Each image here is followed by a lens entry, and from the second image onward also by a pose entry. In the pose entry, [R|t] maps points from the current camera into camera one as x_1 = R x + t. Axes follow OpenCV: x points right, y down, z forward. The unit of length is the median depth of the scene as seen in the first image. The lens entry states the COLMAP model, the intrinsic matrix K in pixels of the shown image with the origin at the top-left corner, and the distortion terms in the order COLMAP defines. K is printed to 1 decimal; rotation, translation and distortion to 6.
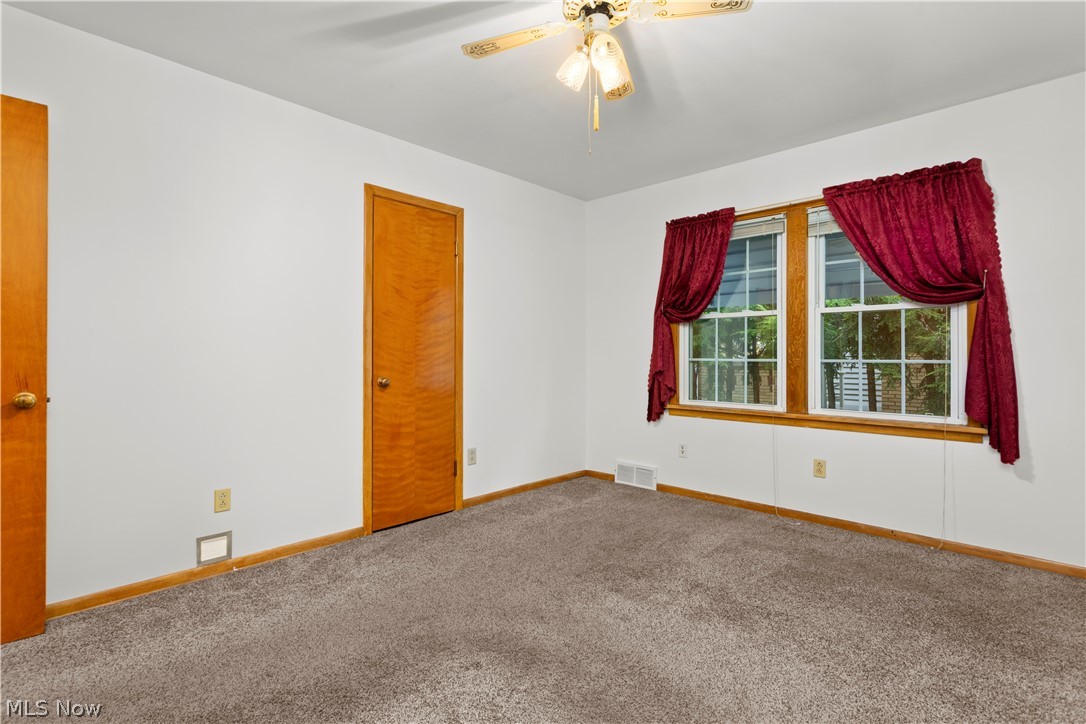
lens RADIAL K [[517.1, 0, 538.6], [0, 517.1, 358.0], [0, 0, 1]] dist [0.001187, 0.000003]
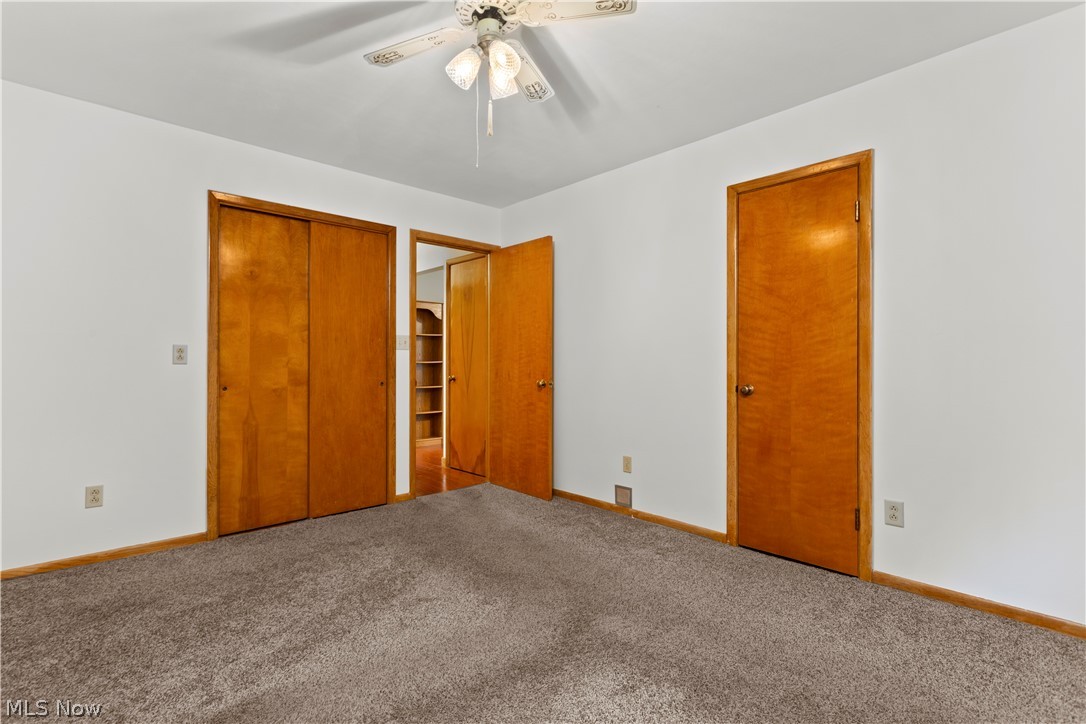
lens RADIAL K [[517.1, 0, 538.7], [0, 517.1, 361.2], [0, 0, 1]] dist [0.001187, 0.000003]
pose [[-0.058487, -0.000262, -0.998288, 0.654510], [-0.003677, 0.999993, -0.000047, -0.003292], [0.998281, 0.003668, -0.058488, 0.682620]]
